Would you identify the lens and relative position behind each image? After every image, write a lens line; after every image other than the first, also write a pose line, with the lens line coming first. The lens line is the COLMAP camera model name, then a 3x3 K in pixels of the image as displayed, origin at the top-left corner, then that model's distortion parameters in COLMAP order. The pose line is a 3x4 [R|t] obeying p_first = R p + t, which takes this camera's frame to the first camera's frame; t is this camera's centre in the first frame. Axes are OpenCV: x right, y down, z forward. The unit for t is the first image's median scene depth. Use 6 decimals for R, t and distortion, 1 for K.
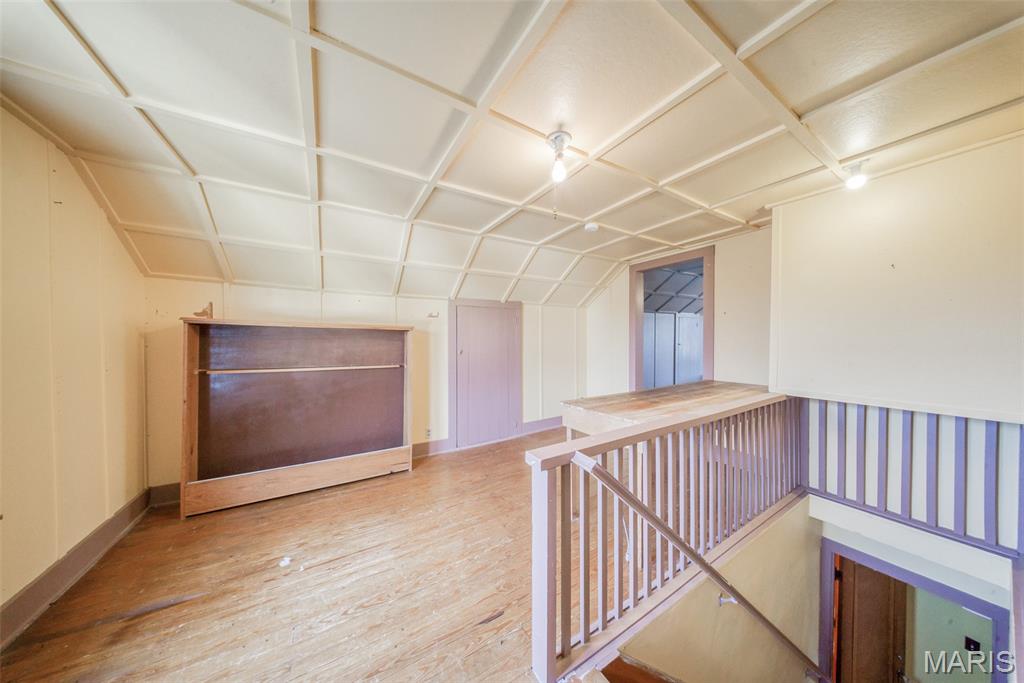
lens RADIAL K [[301.6, 0, 520.2], [0, 301.6, 339.6], [0, 0, 1]] dist [-0.000149, -0.001341]
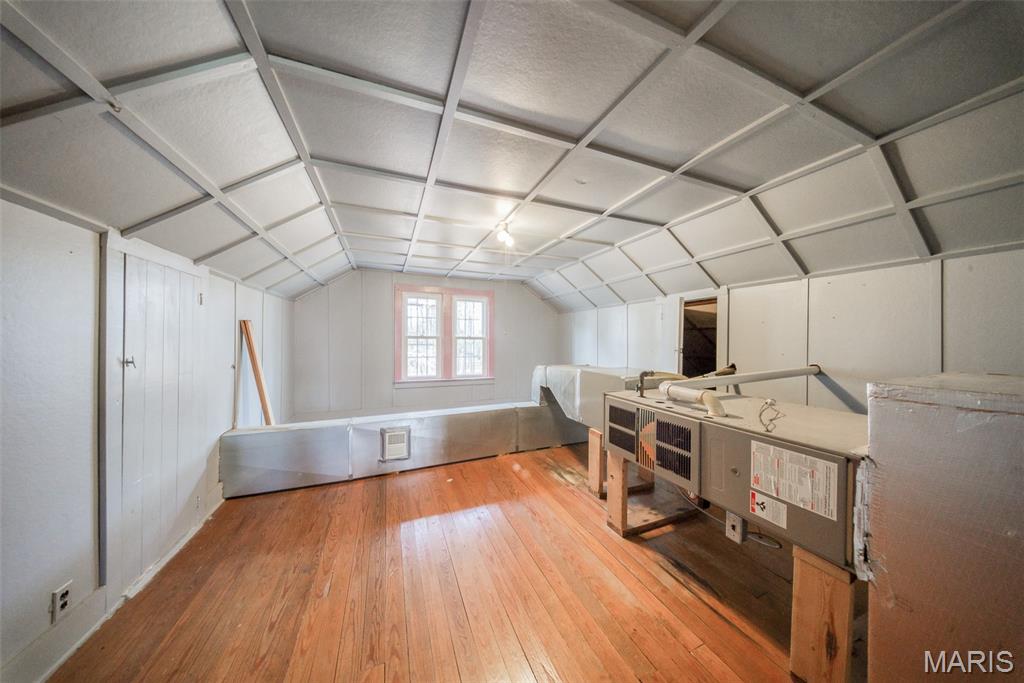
lens RADIAL K [[301.6, 0, 514.8], [0, 301.6, 340.2], [0, 0, 1]] dist [-0.000149, -0.001341]
pose [[0.170656, -0.002726, 0.985327, 0.639214], [0.000889, 0.999996, 0.002613, -0.000389], [-0.985330, 0.000430, 0.170657, 1.214554]]
